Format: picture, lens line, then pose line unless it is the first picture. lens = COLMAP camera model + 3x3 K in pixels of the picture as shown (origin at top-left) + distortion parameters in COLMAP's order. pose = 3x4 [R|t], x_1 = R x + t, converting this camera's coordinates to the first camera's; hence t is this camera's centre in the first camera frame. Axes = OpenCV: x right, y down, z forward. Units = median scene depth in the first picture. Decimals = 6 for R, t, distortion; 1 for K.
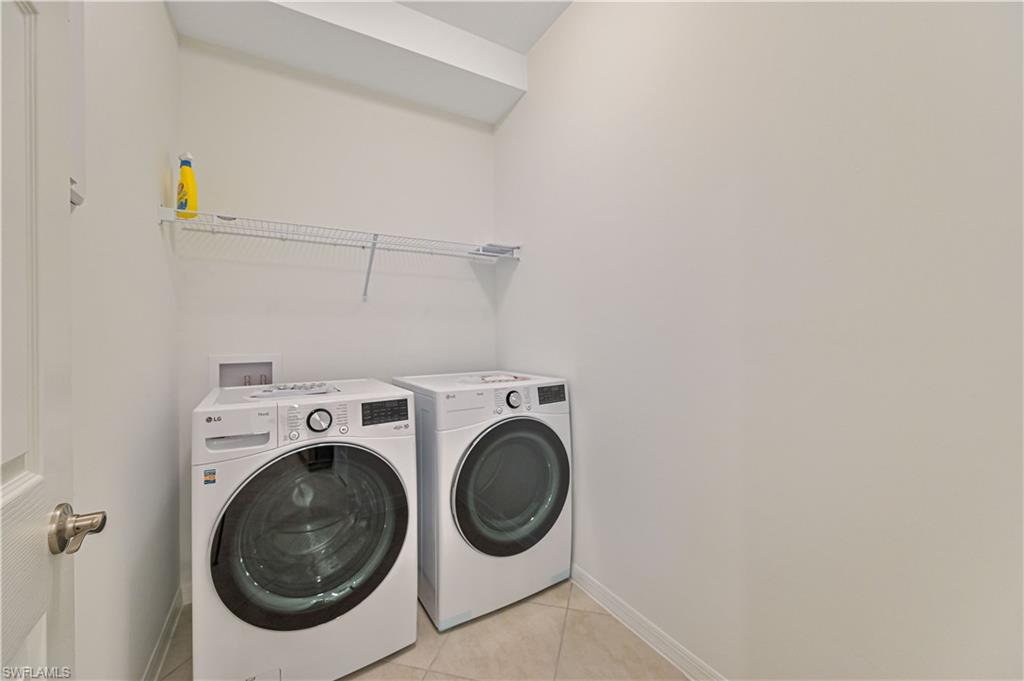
lens RADIAL K [[405.9, 0, 506.1], [0, 405.9, 337.5], [0, 0, 1]] dist [0.004057, -0.000034]
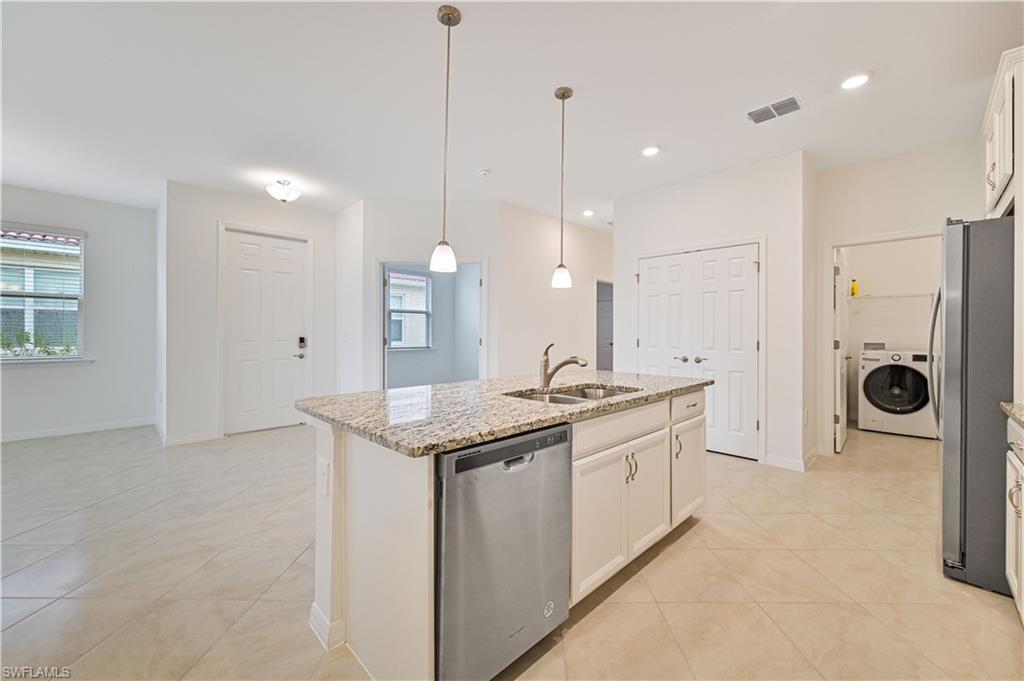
lens RADIAL K [[405.9, 0, 517.3], [0, 405.9, 331.9], [0, 0, 1]] dist [0.004057, -0.000034]
pose [[0.258494, 0.004660, -0.966002, 2.015567], [0.006218, 0.999960, 0.006487, -0.061581], [0.965993, -0.007683, 0.258454, -2.959001]]
